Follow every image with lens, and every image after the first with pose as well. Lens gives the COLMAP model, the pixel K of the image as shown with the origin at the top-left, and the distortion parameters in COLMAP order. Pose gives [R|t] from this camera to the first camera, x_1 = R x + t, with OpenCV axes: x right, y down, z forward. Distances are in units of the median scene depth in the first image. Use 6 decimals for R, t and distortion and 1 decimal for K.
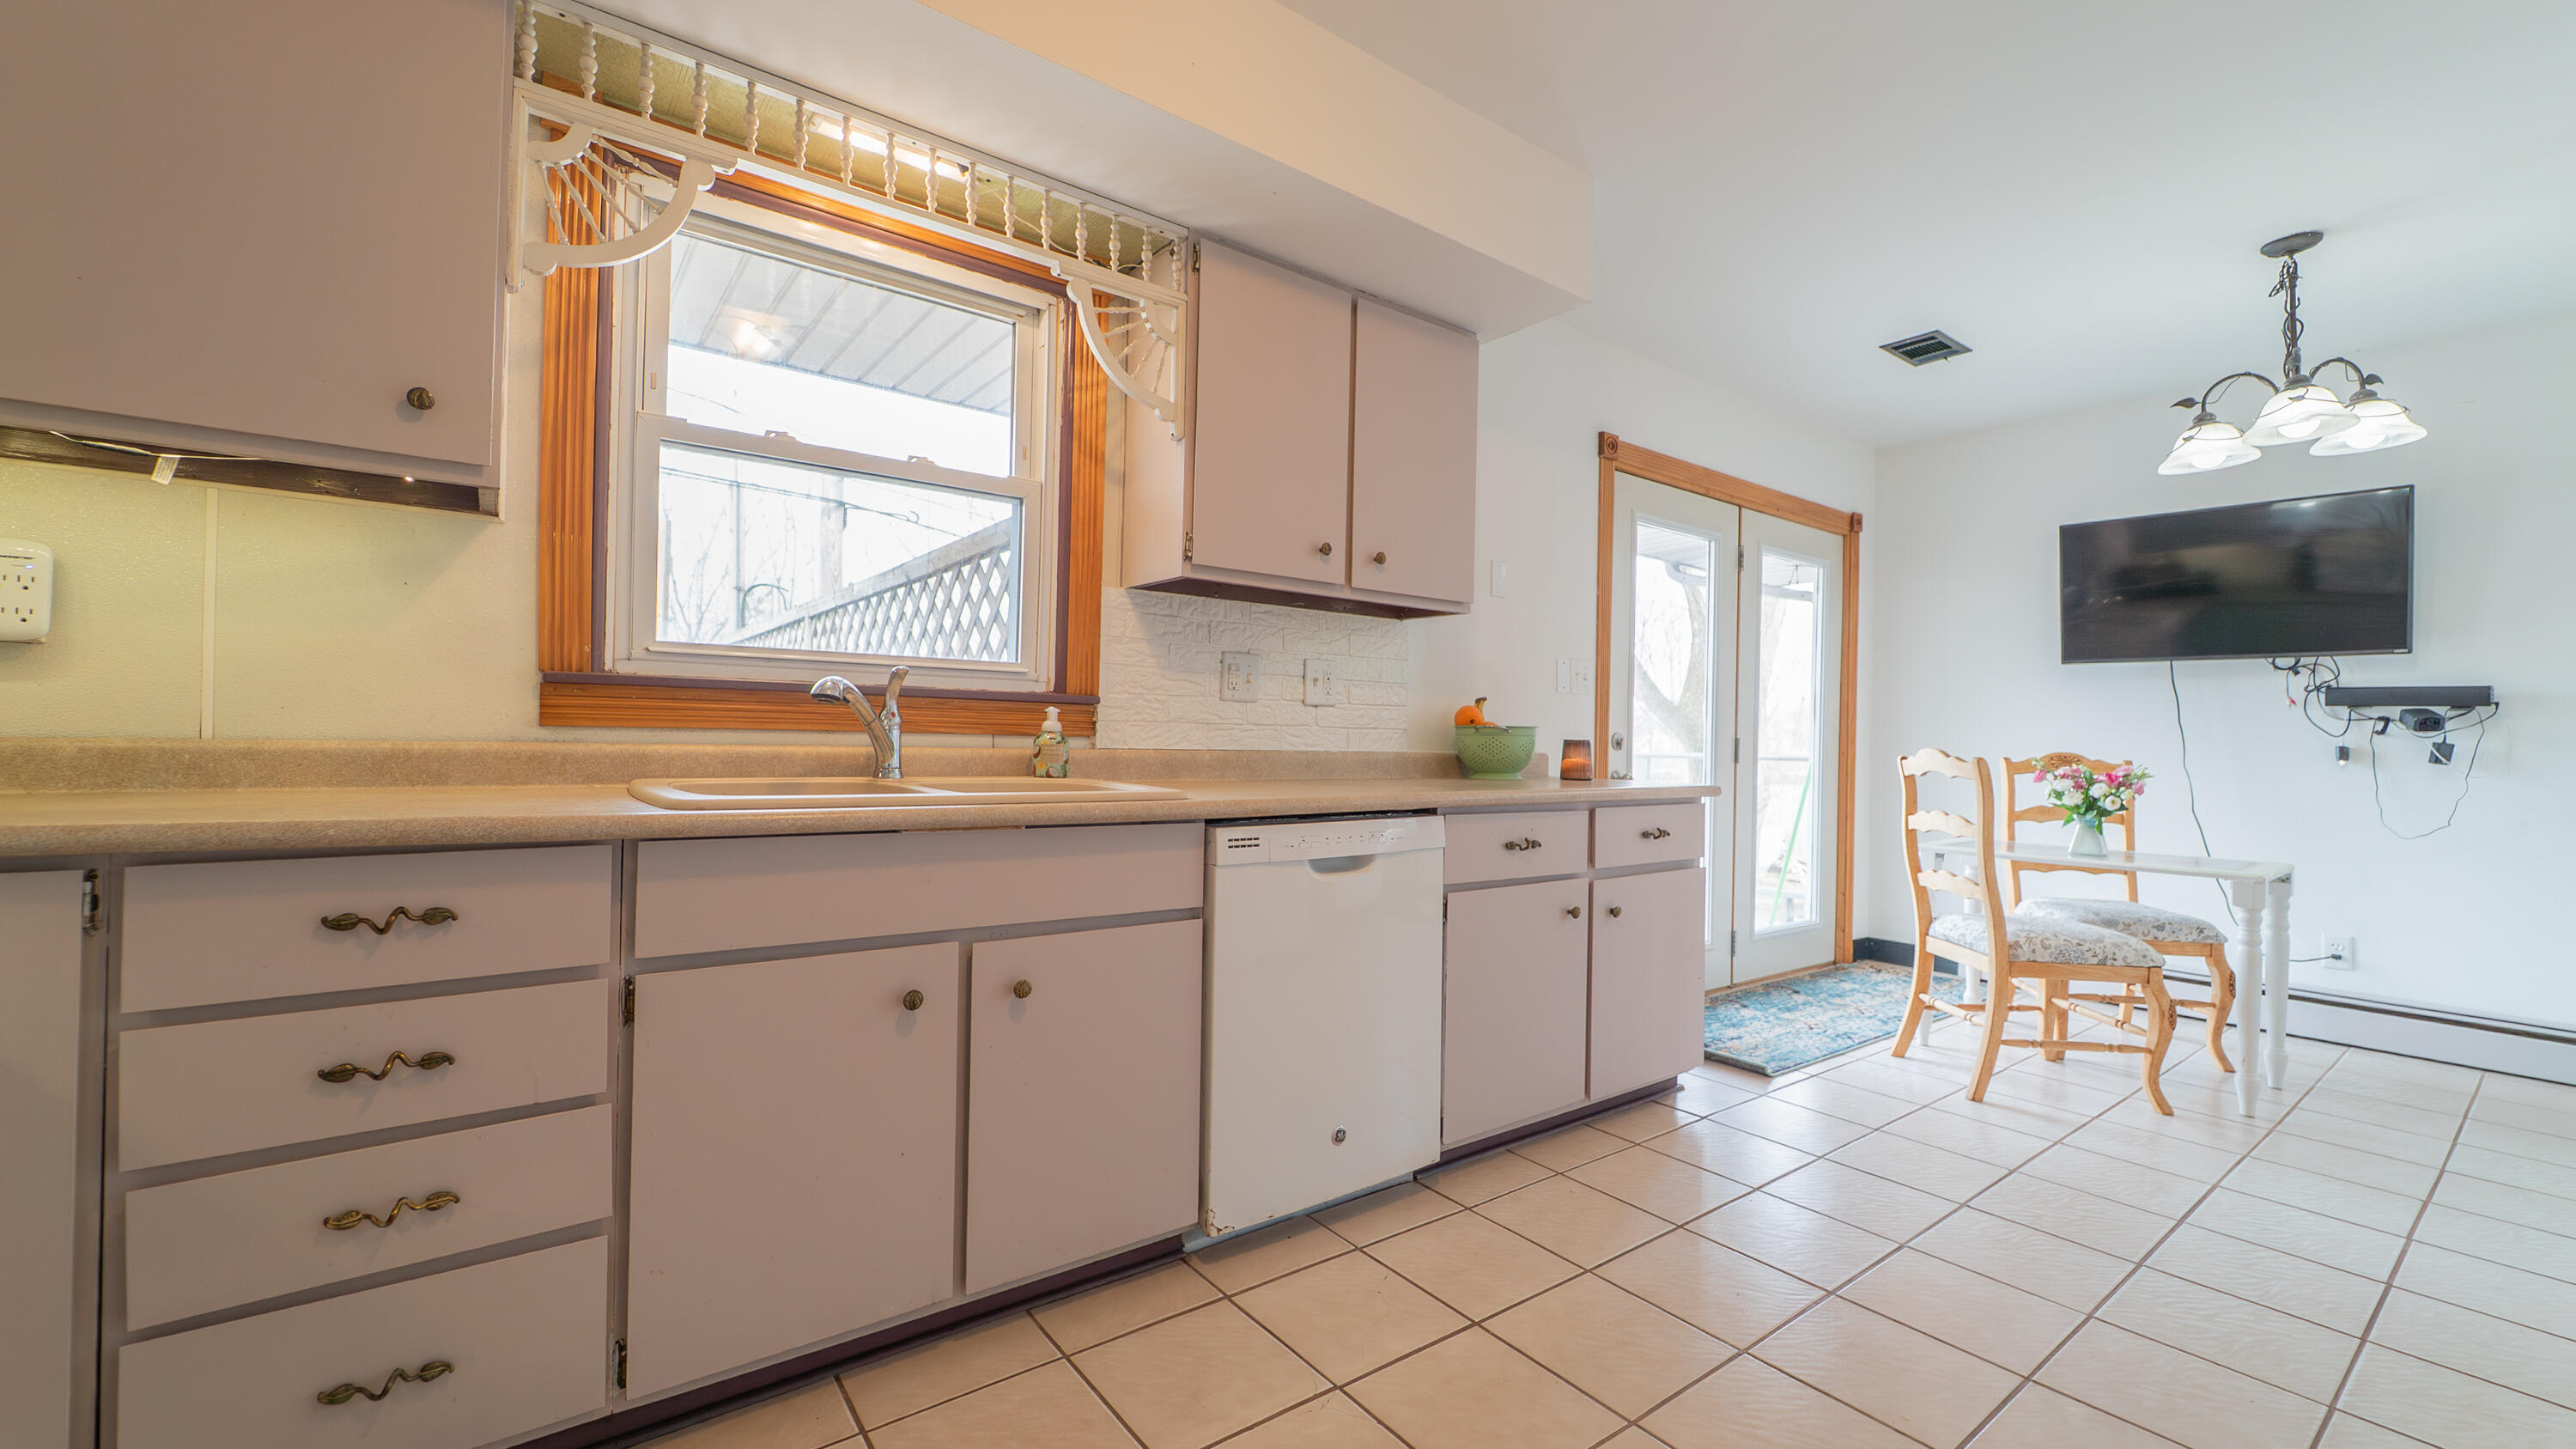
lens RADIAL K [[1033.6, 0, 1292.3], [0, 1033.6, 729.4], [0, 0, 1]] dist [0.001406, -0.002211]
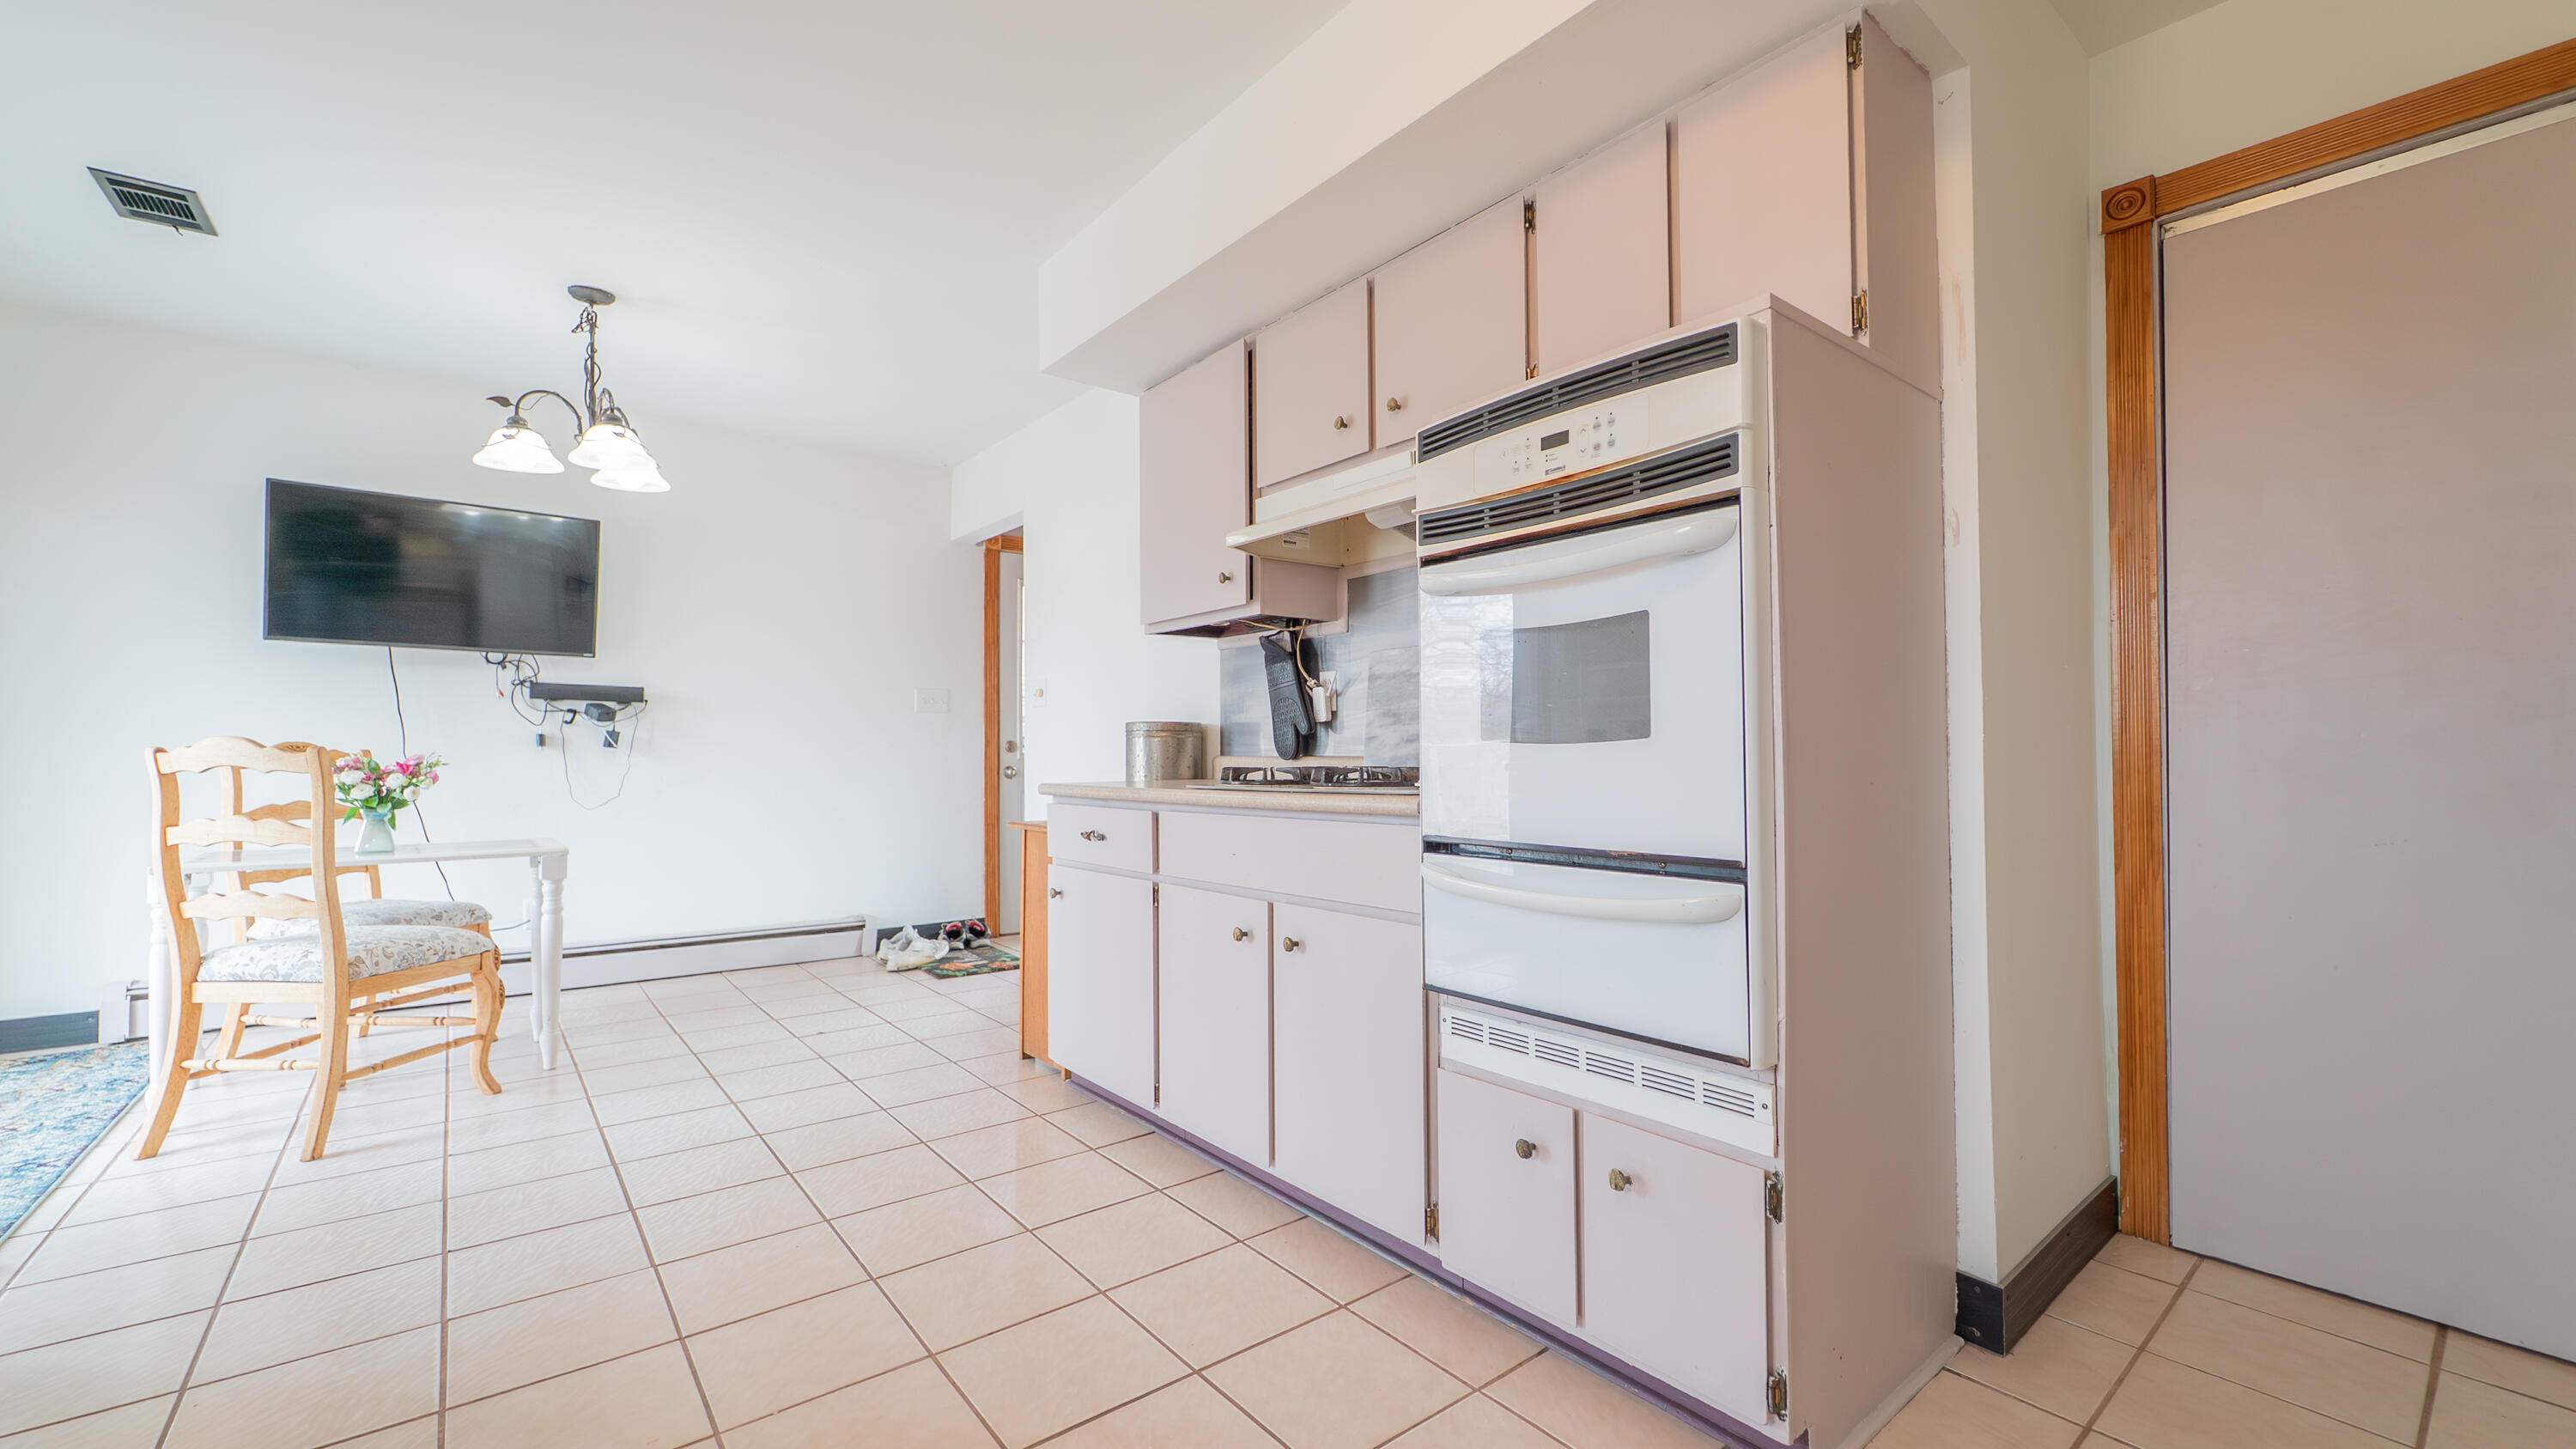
lens RADIAL K [[1033.6, 0, 1287.4], [0, 1033.6, 735.6], [0, 0, 1]] dist [0.001406, -0.002211]
pose [[-0.032081, -0.003787, 0.999478, -0.192292], [-0.010510, 0.999939, 0.003452, 0.006712], [-0.999430, -0.010393, -0.032119, 0.243544]]
